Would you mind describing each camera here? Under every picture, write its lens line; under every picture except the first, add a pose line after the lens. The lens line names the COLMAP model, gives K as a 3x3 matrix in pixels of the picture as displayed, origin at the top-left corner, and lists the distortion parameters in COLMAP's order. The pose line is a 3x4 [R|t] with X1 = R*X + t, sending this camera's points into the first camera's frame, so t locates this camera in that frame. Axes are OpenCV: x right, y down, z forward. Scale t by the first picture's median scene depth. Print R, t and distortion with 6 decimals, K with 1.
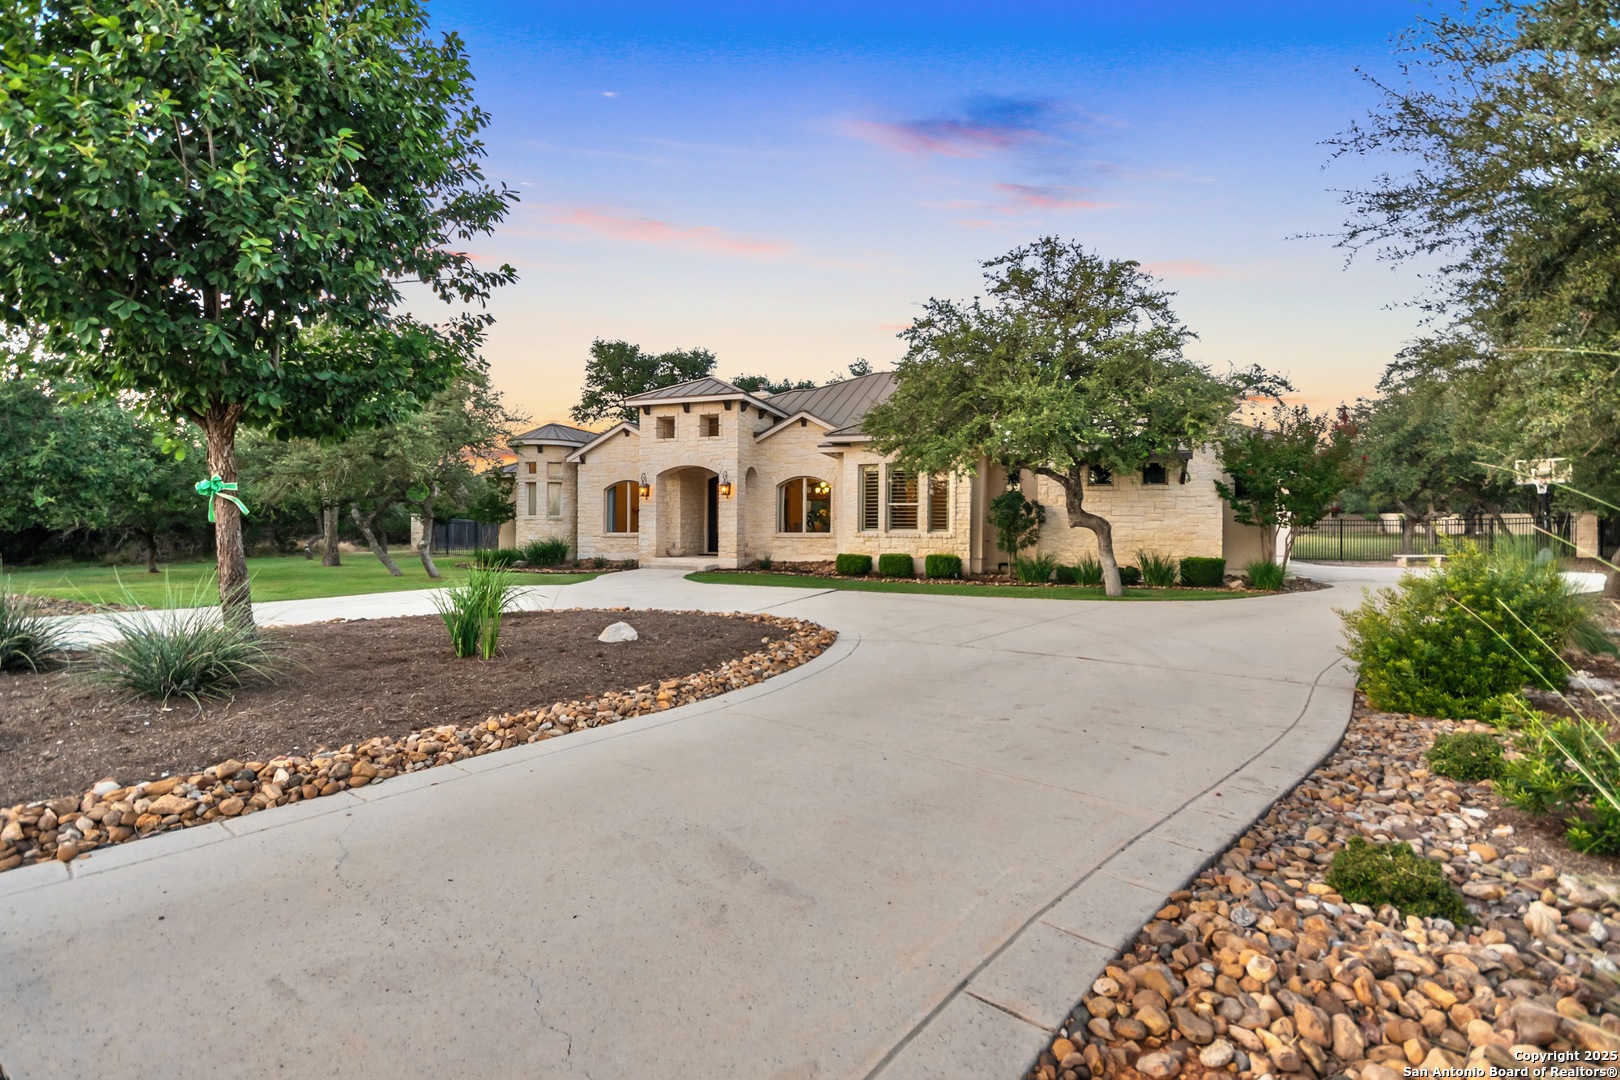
lens RADIAL K [[754.5, 0, 803.9], [0, 754.5, 533.0], [0, 0, 1]] dist [0.002319, 0.000097]
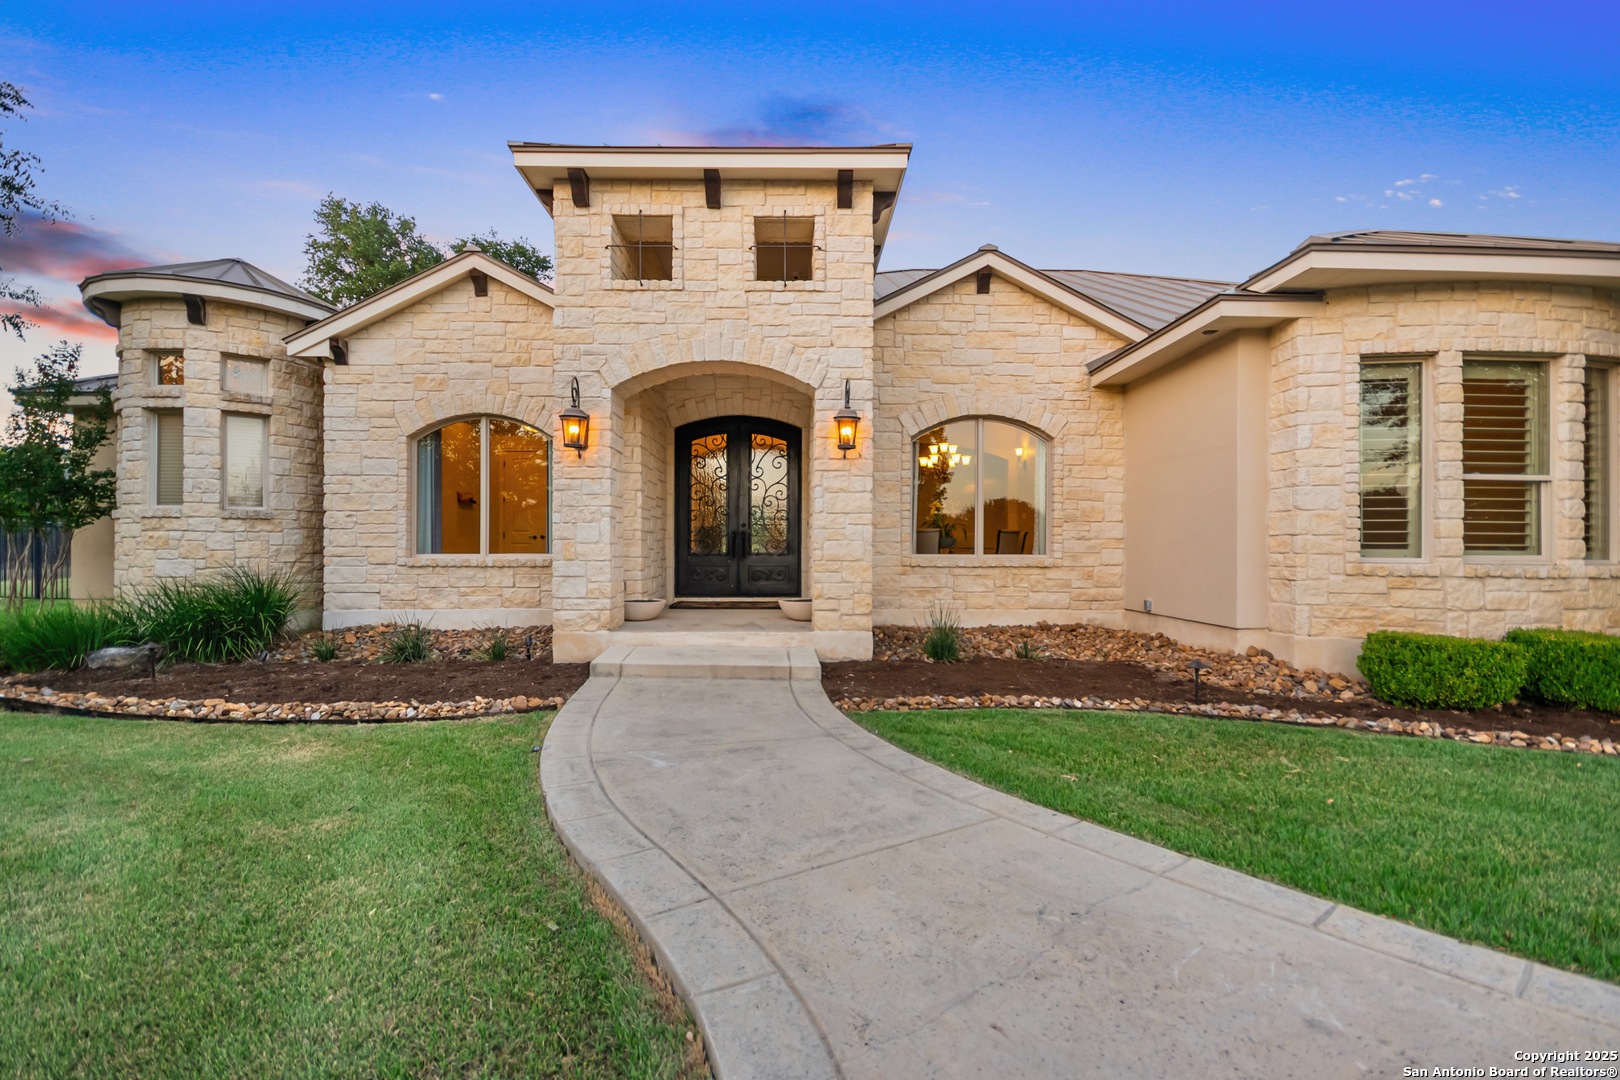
lens RADIAL K [[720.6, 0, 803.6], [0, 720.6, 544.5], [0, 0, 1]] dist [0.001898, -0.002311]
pose [[0.940210, -0.002109, 0.340588, -0.221901], [-0.000602, 0.999969, 0.007857, -0.008625], [-0.340594, -0.007592, 0.940180, 0.658137]]
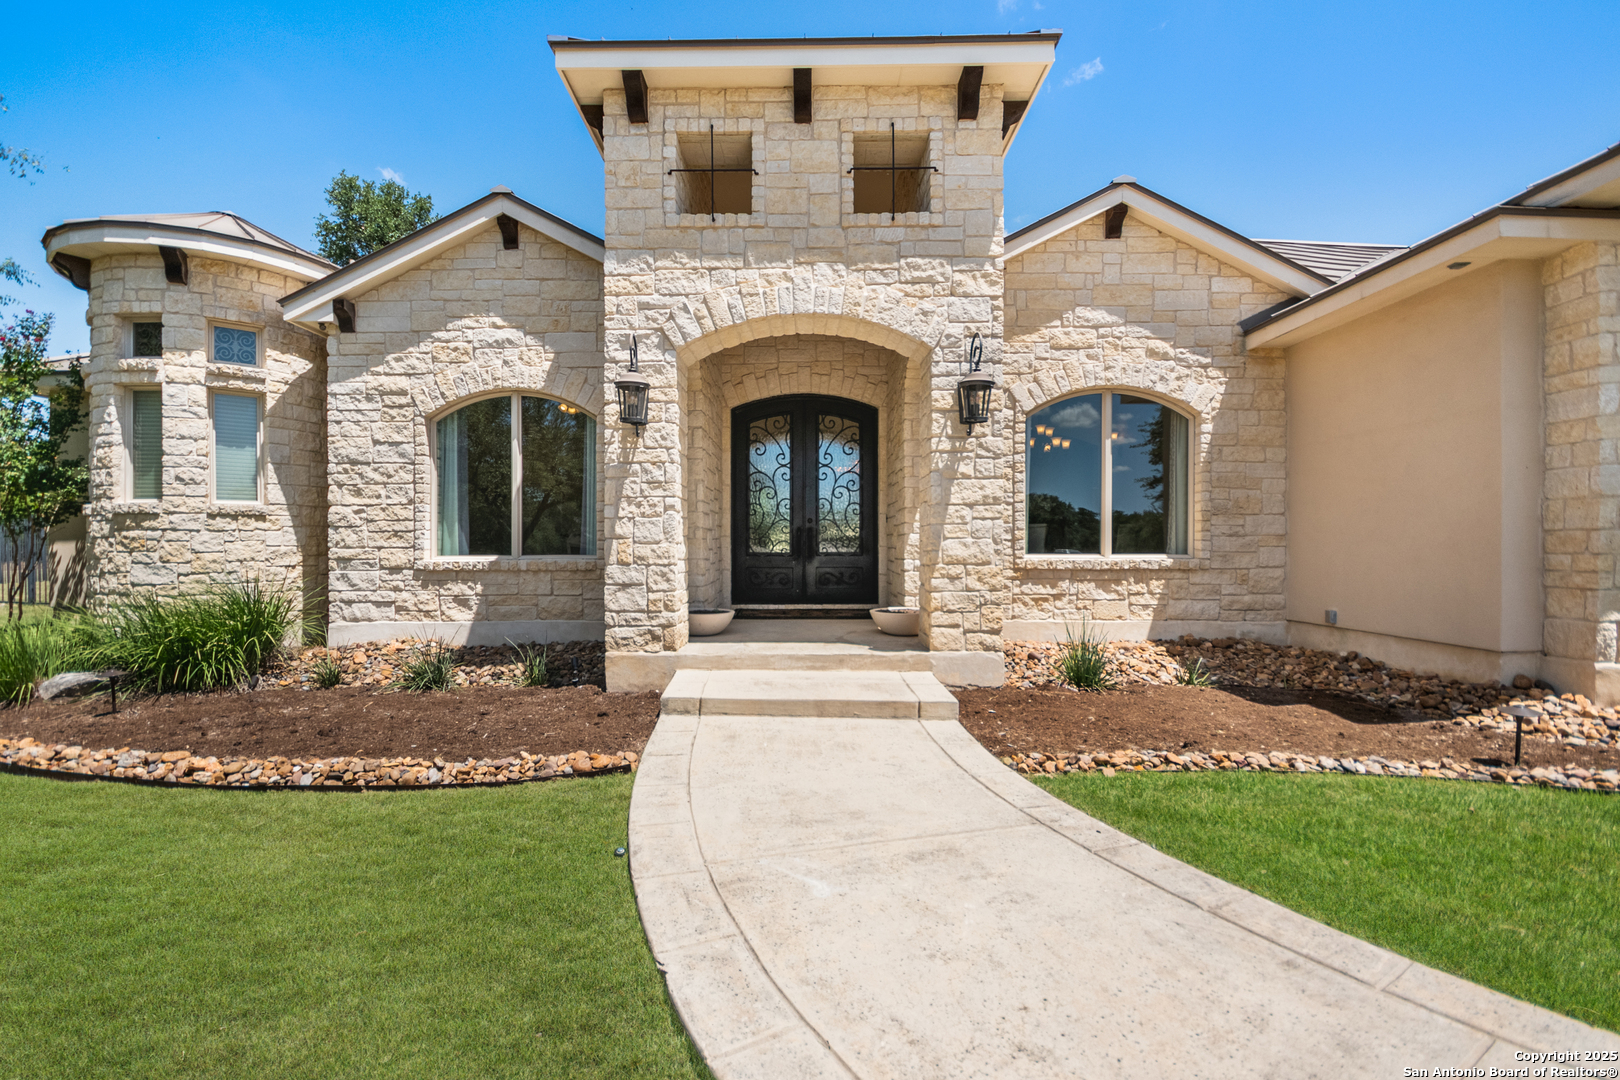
lens RADIAL K [[720.6, 0, 800.8], [0, 720.6, 544.7], [0, 0, 1]] dist [0.001898, -0.002311]
pose [[0.947285, -0.006894, 0.320319, -0.233888], [0.003074, 0.999918, 0.012431, -0.009051], [-0.320379, -0.010791, 0.947228, 0.729699]]
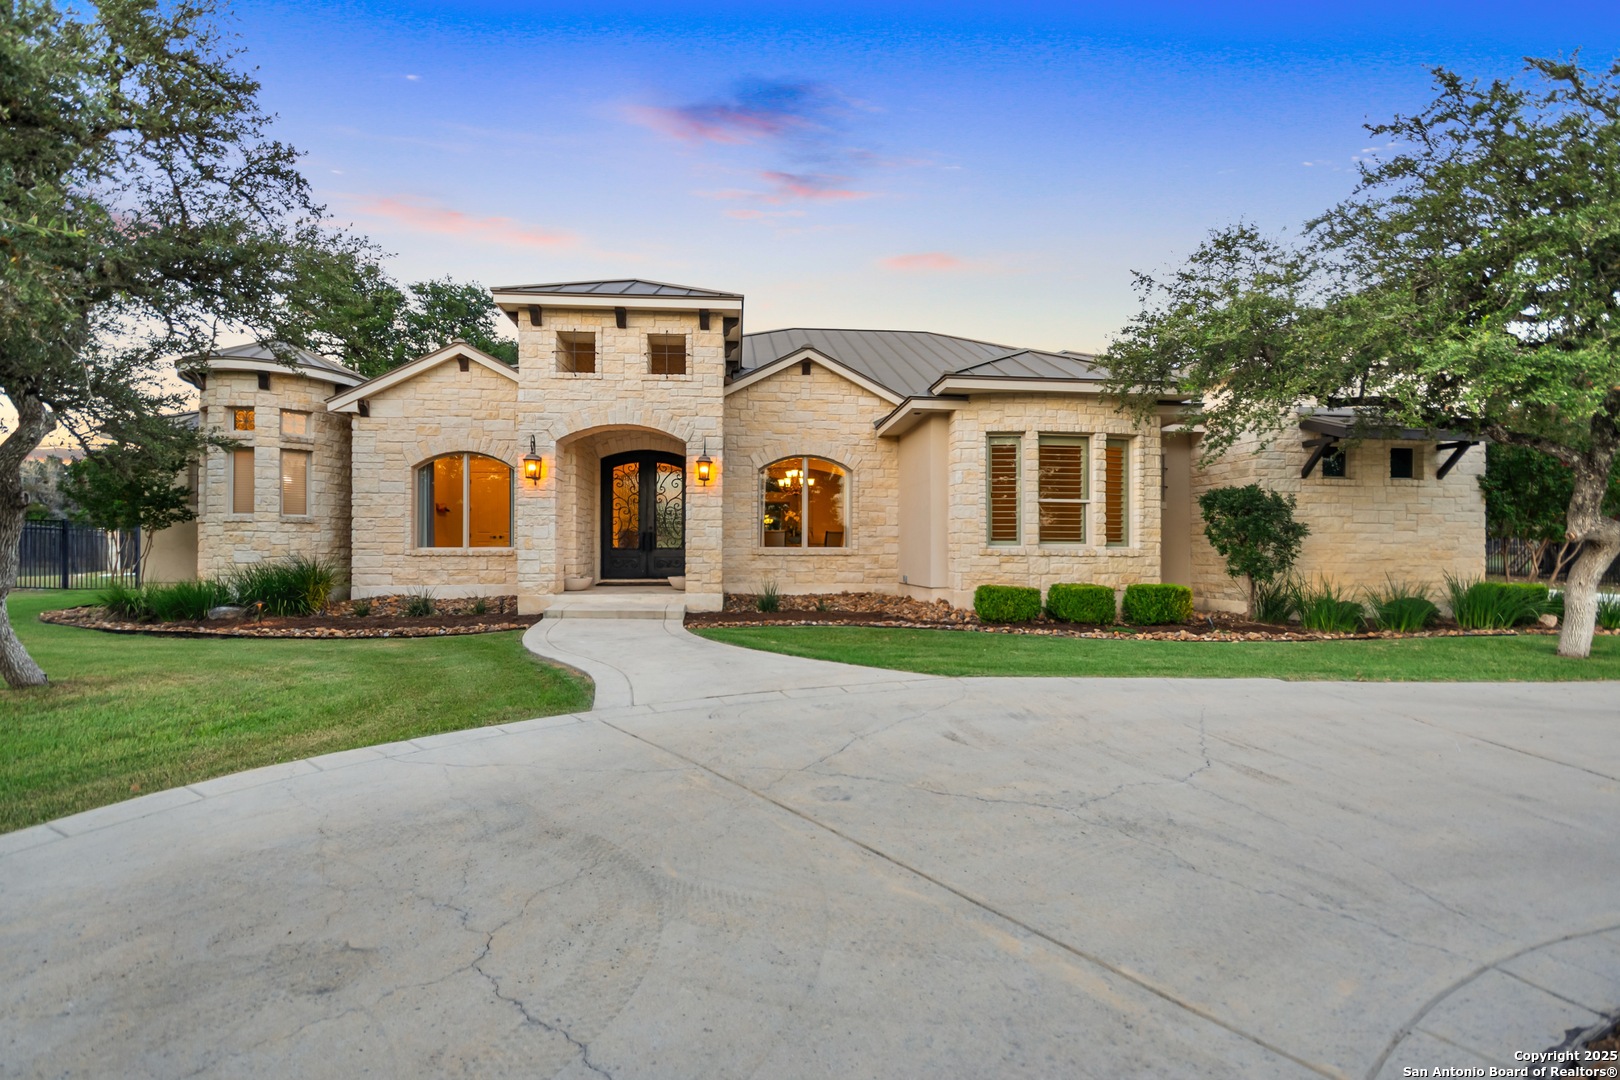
lens RADIAL K [[720.6, 0, 801.5], [0, 720.6, 544.2], [0, 0, 1]] dist [0.001898, -0.002311]
pose [[0.911503, -0.000960, 0.411293, -0.243856], [0.000621, 0.999999, 0.000957, -0.003153], [-0.411294, -0.000617, 0.911503, 0.457999]]
